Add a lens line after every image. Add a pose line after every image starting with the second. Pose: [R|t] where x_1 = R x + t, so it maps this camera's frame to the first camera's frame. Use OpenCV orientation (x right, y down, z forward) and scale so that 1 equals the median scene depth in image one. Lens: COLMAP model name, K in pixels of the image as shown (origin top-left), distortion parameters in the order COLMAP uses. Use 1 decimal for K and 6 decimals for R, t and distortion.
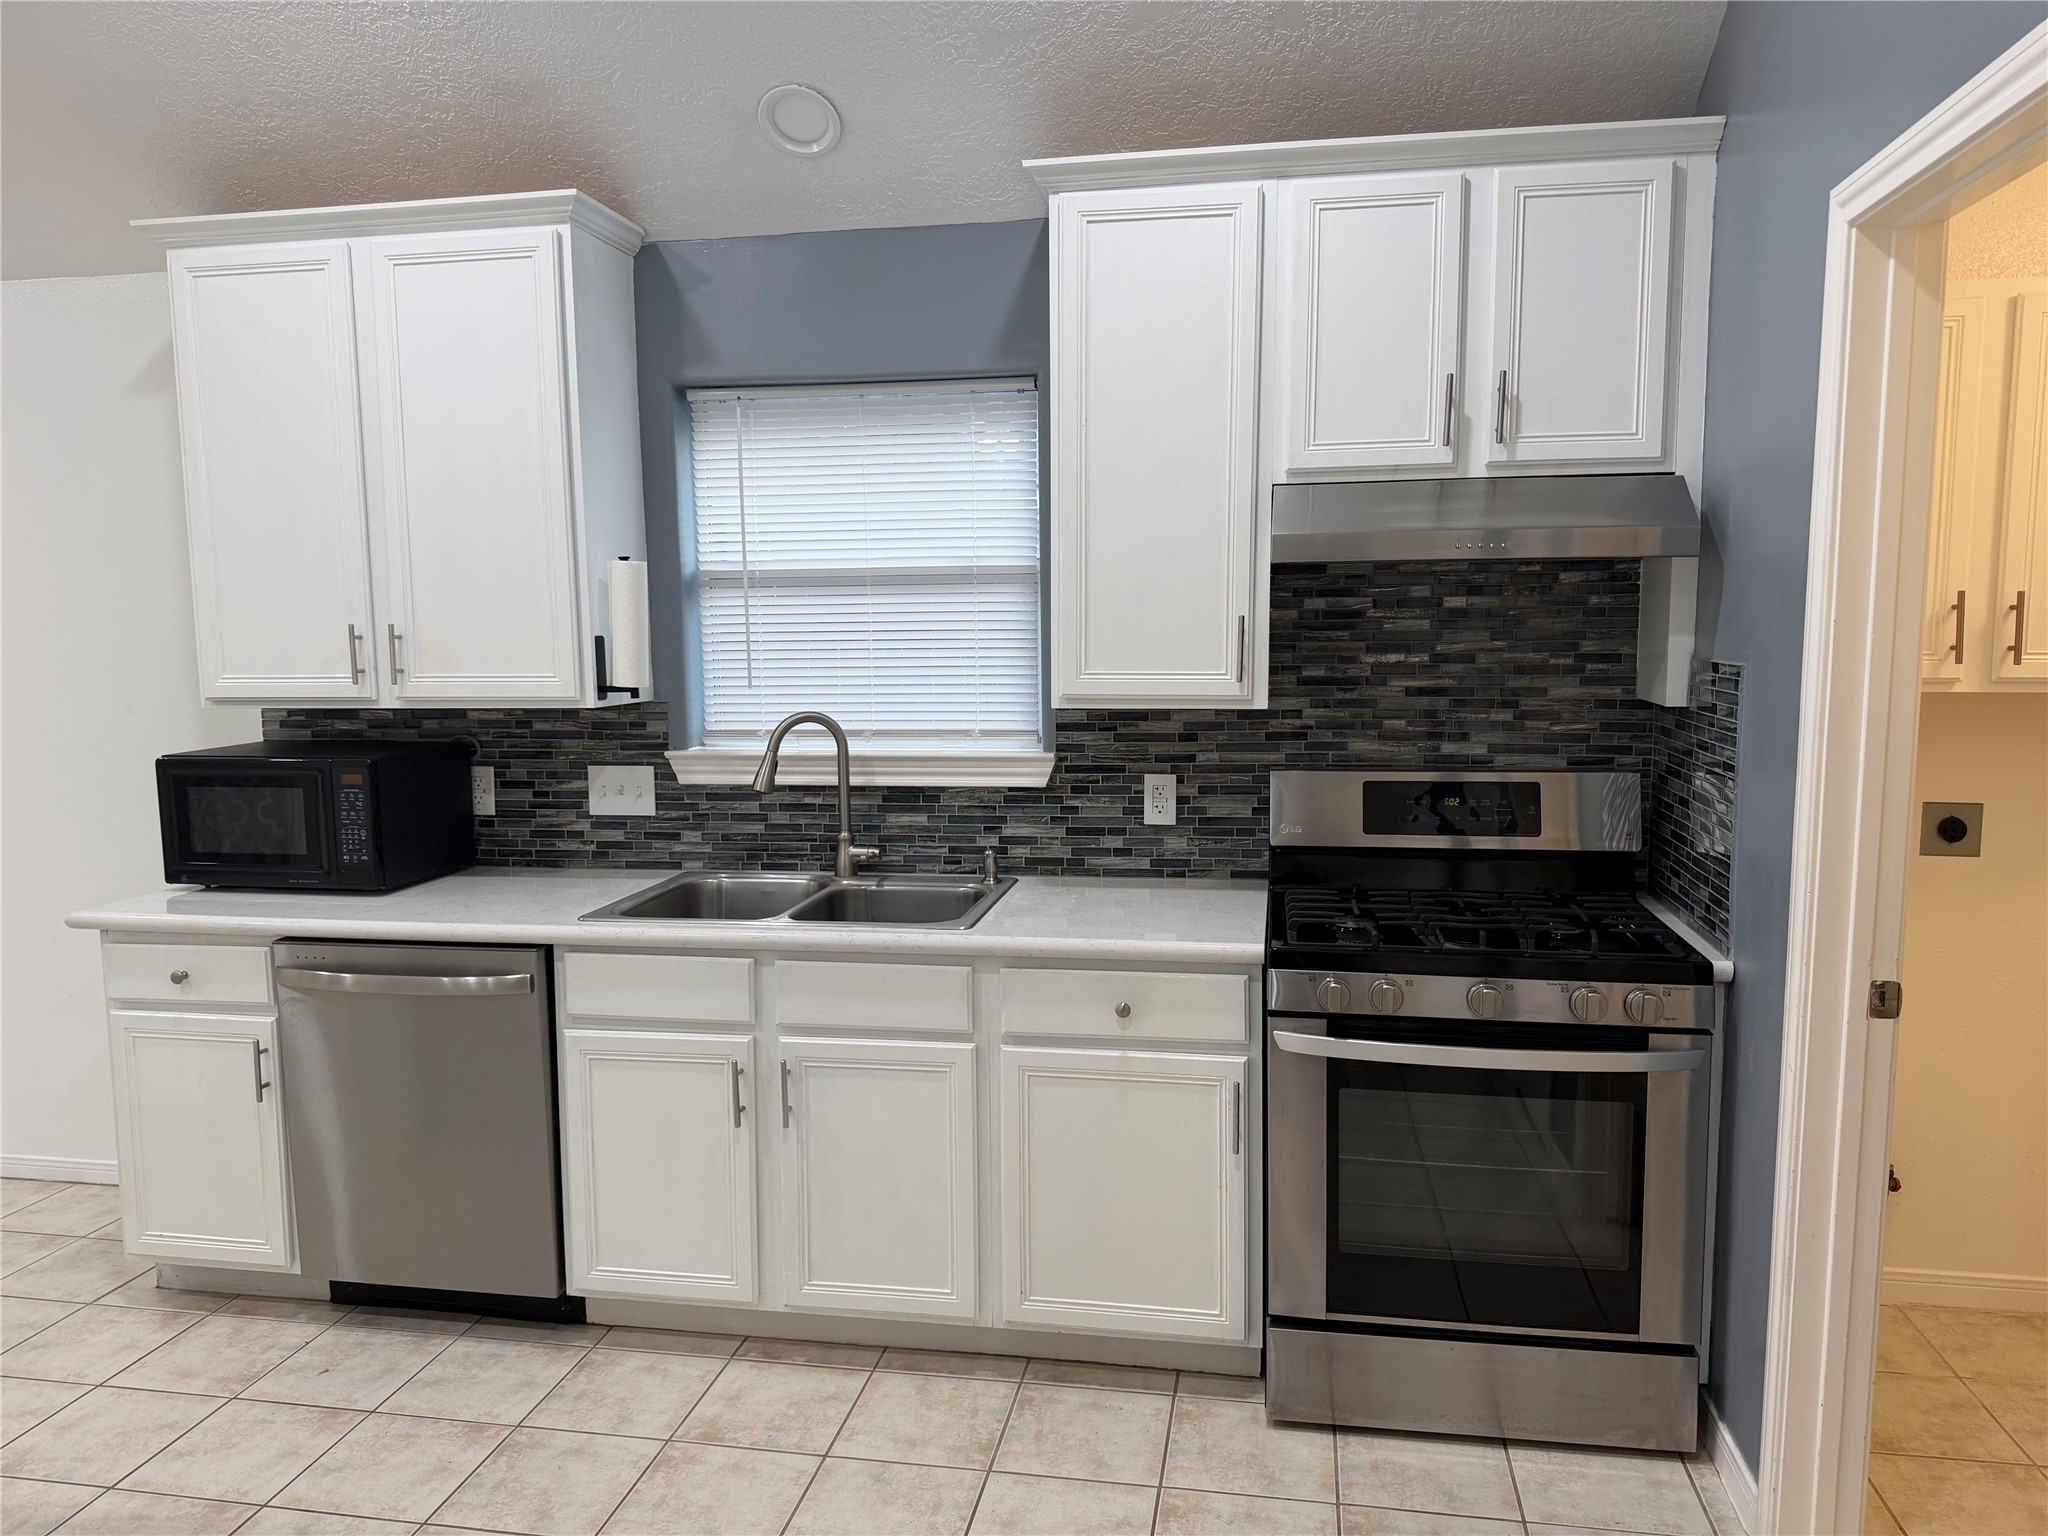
lens RADIAL K [[1441.1, 0, 1024.0], [0, 1441.1, 768.0], [0, 0, 1]] dist [-0.000460, -0.009201]
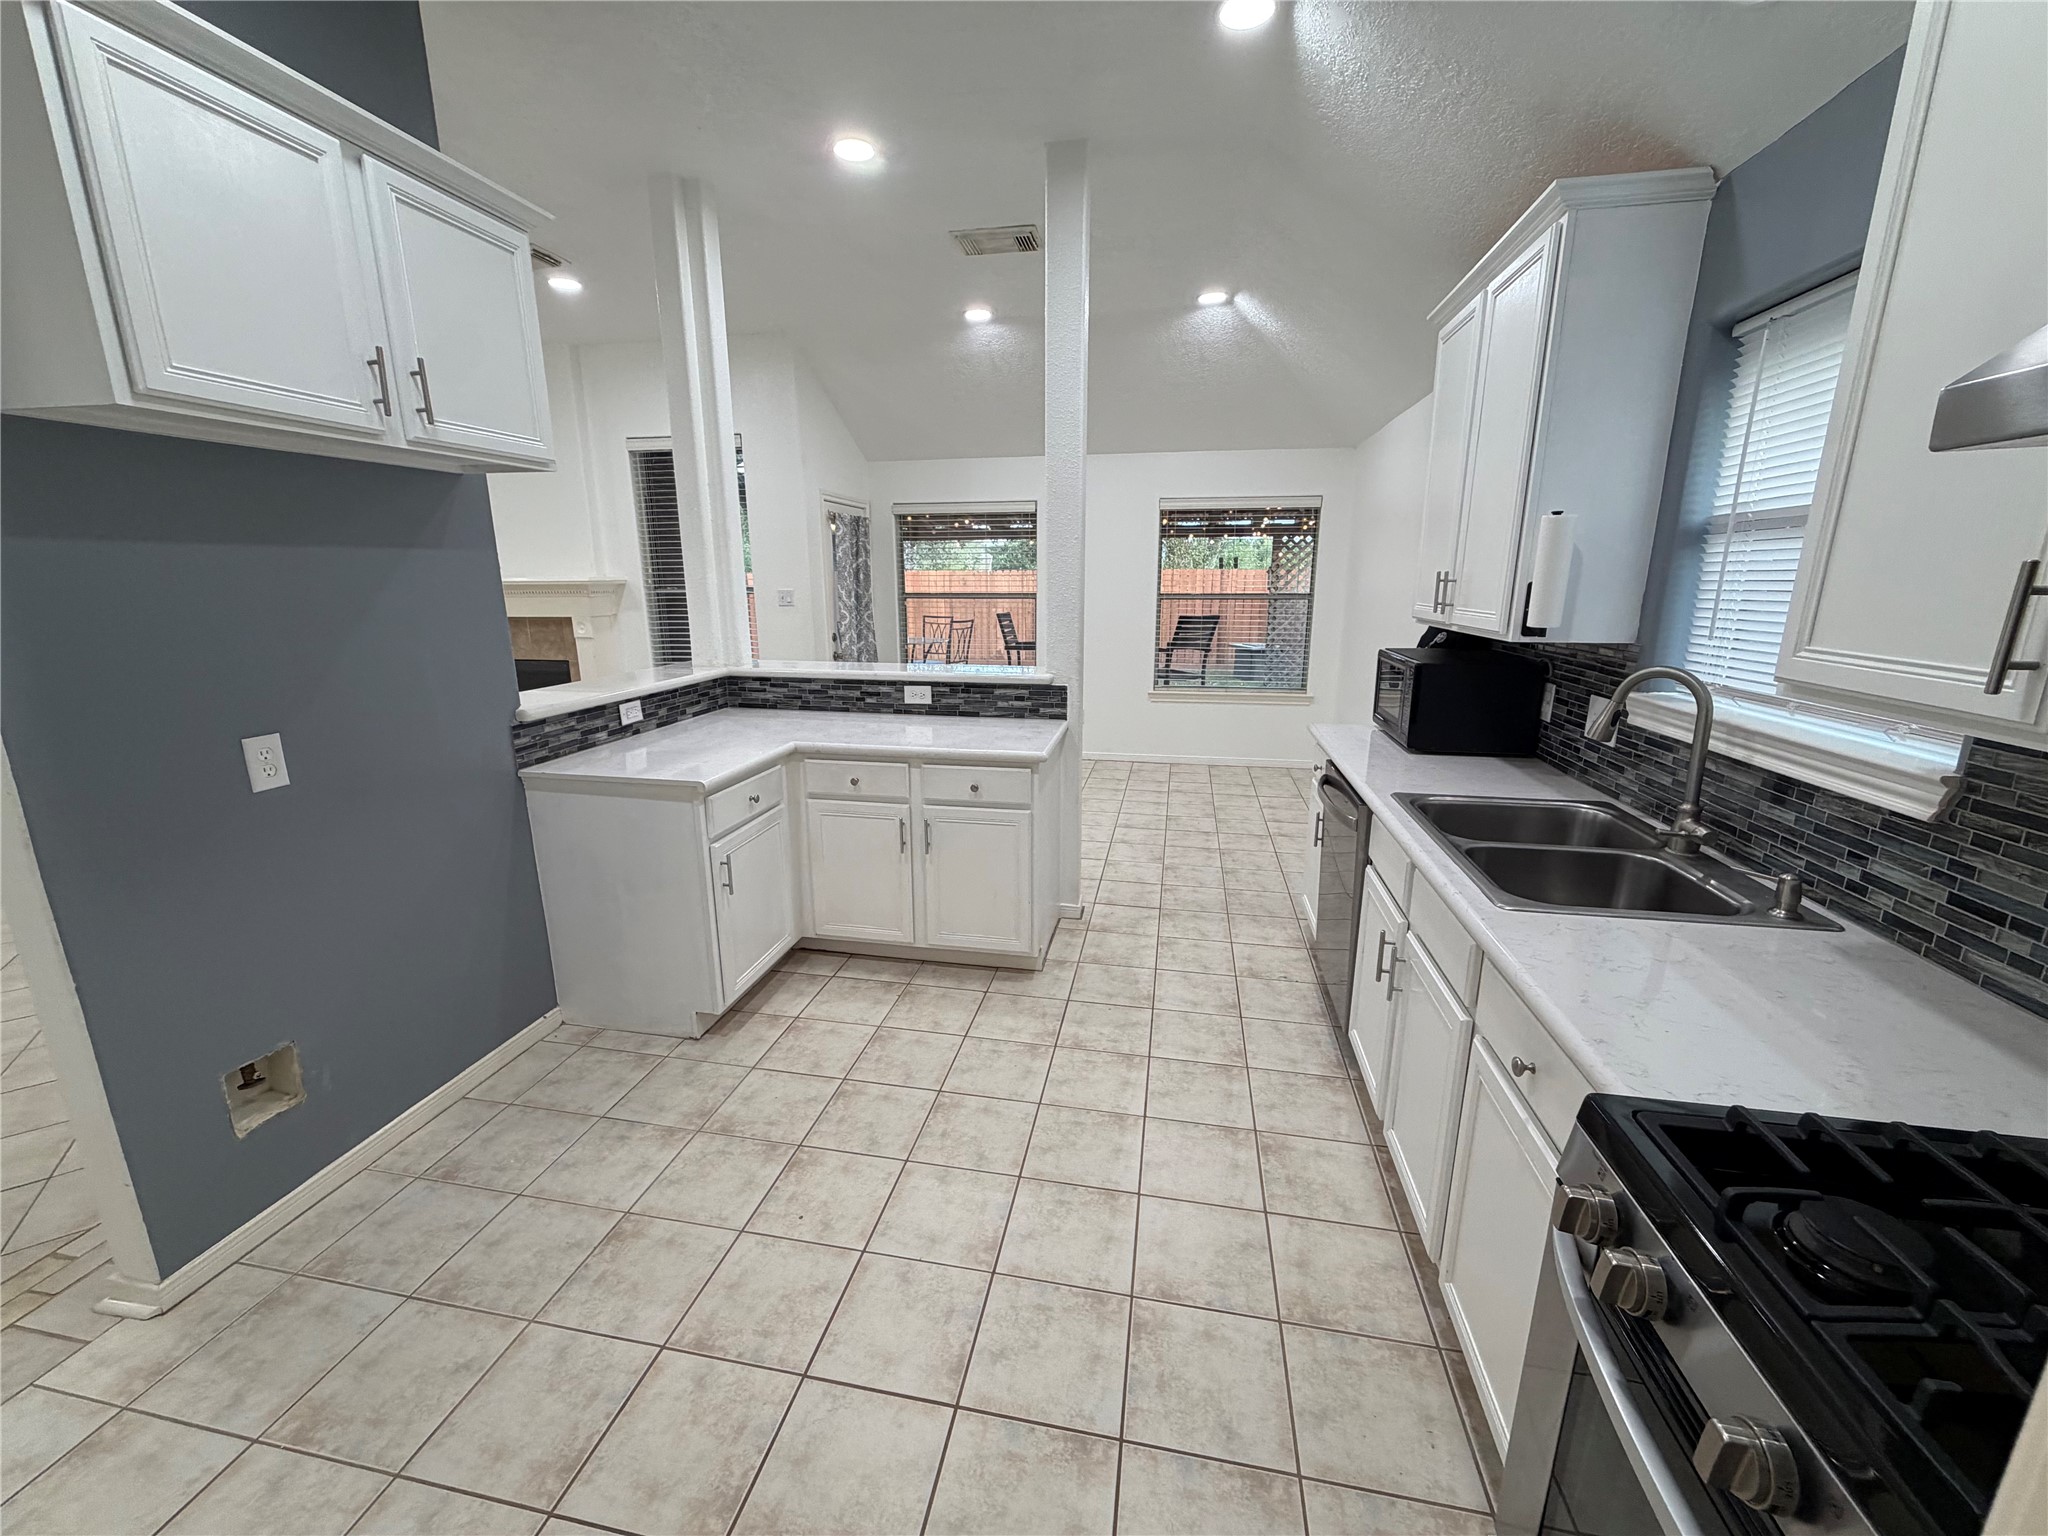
lens RADIAL K [[811.4, 0, 1007.3], [0, 811.4, 769.0], [0, 0, 1]] dist [-0.003061, -0.000175]
pose [[-0.035611, 0.243002, -0.969372, 0.438396], [-0.099327, 0.964324, 0.245386, -0.068547], [0.994417, 0.105023, -0.010204, 0.639520]]
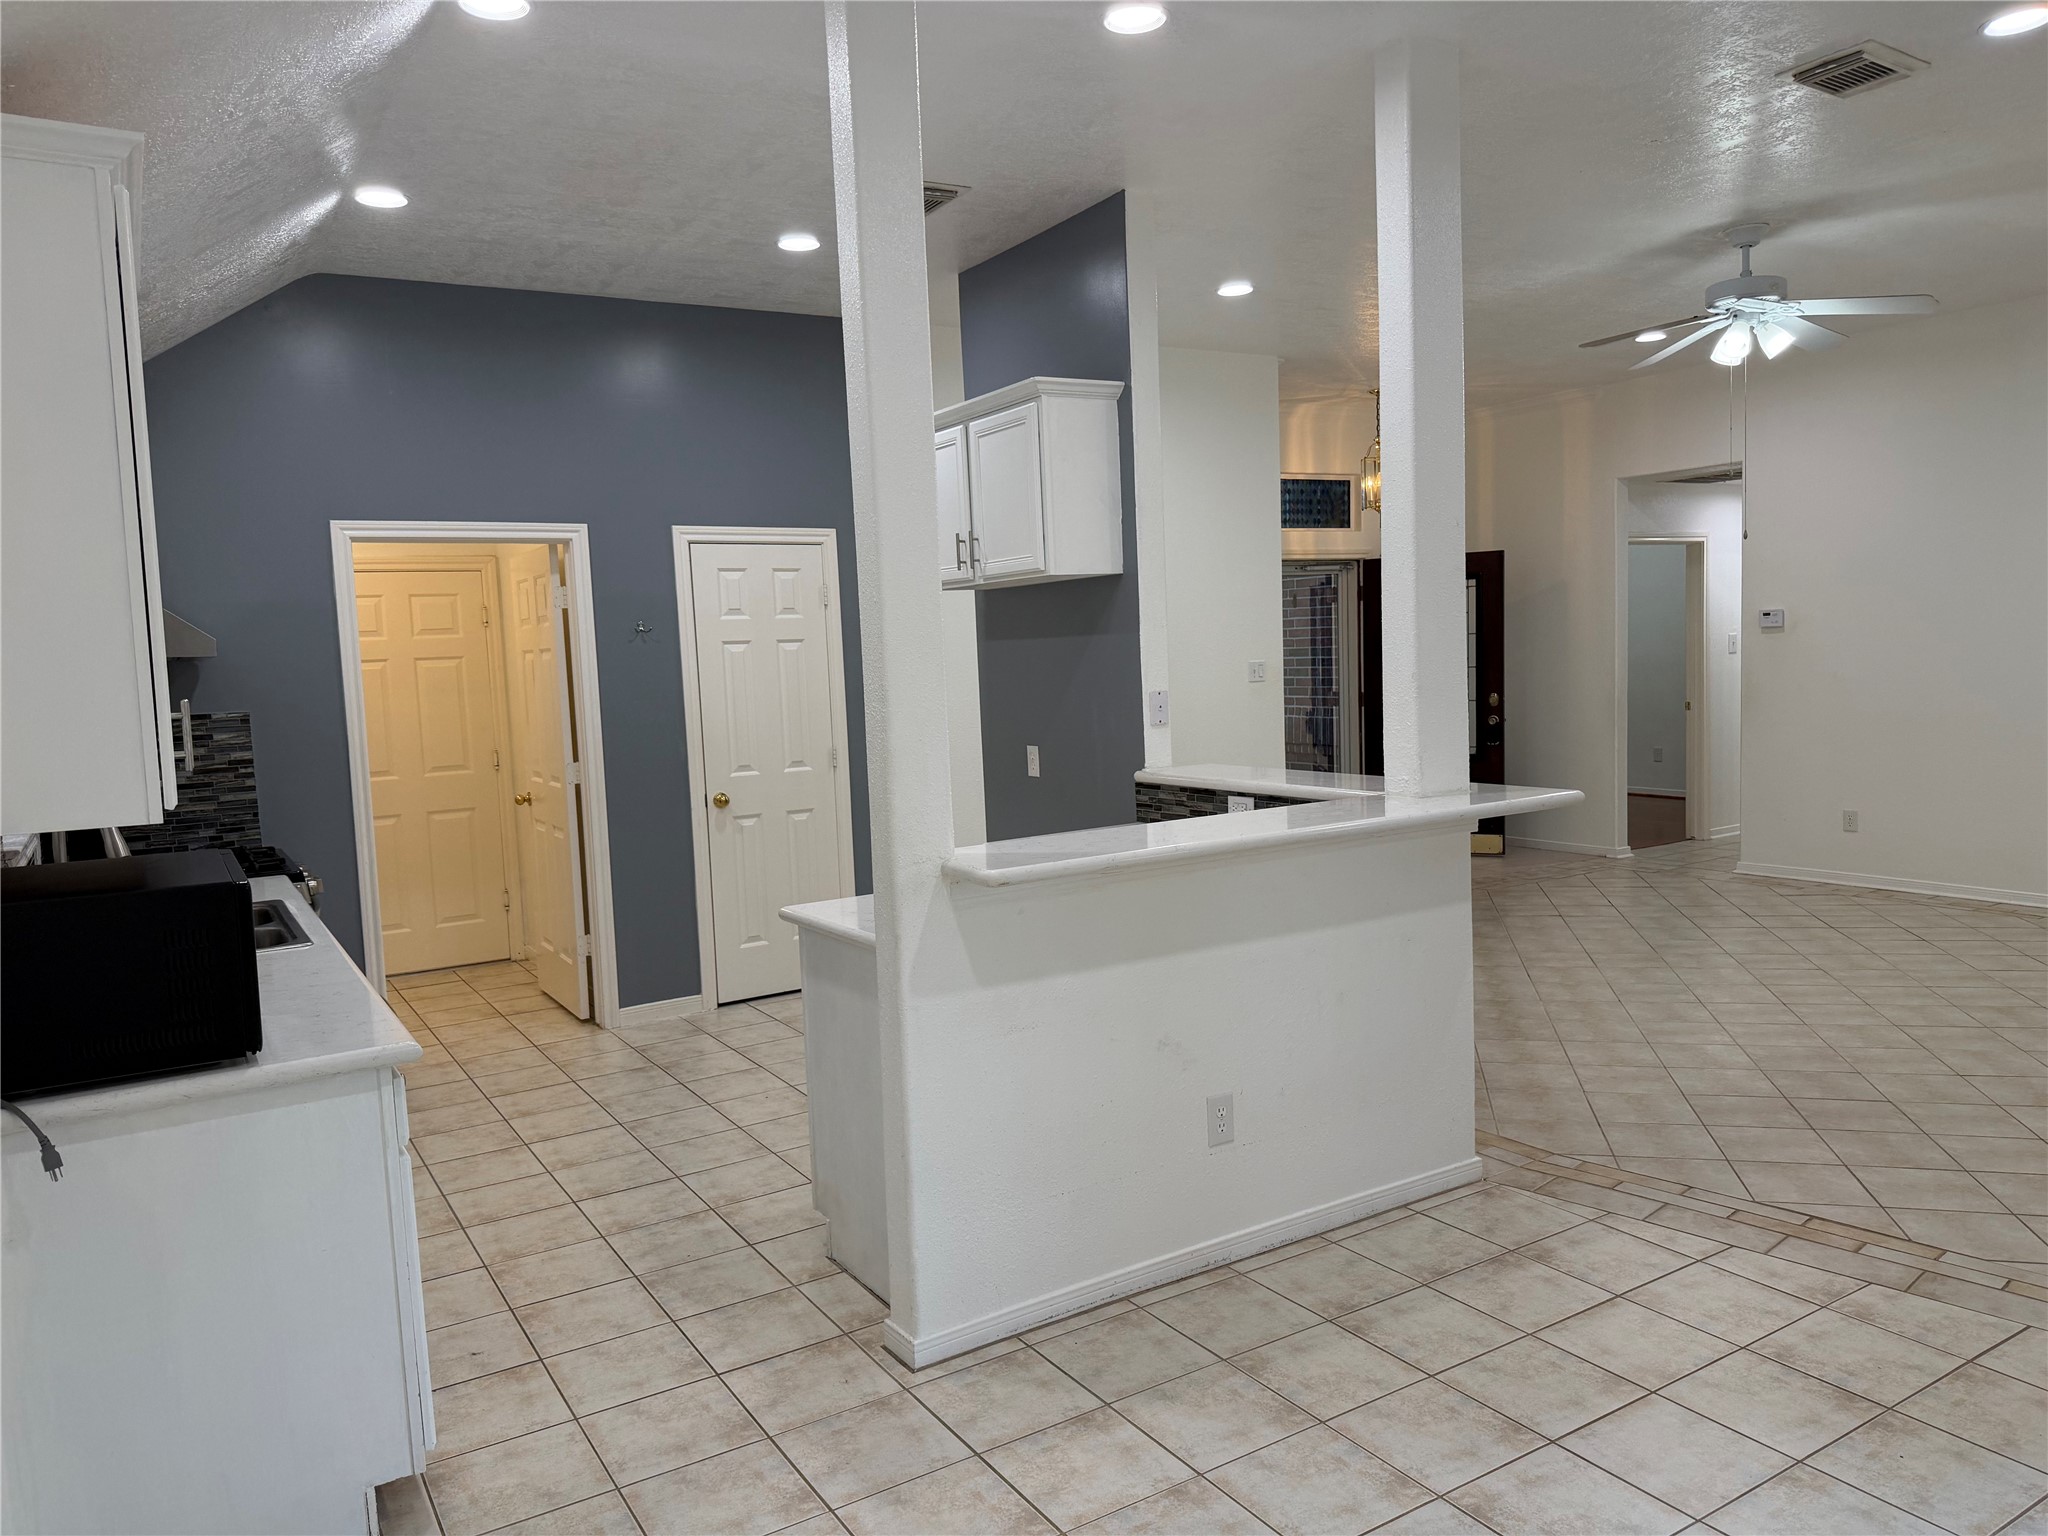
lens RADIAL K [[1418.1, 0, 1023.5], [0, 1418.1, 762.5], [0, 0, 1]] dist [0.088194, -0.136177]
pose [[-0.665691, -0.026190, 0.745768, -1.550035], [0.126015, 0.981086, 0.146939, -0.138995], [-0.735510, 0.191794, -0.649800, 1.298321]]
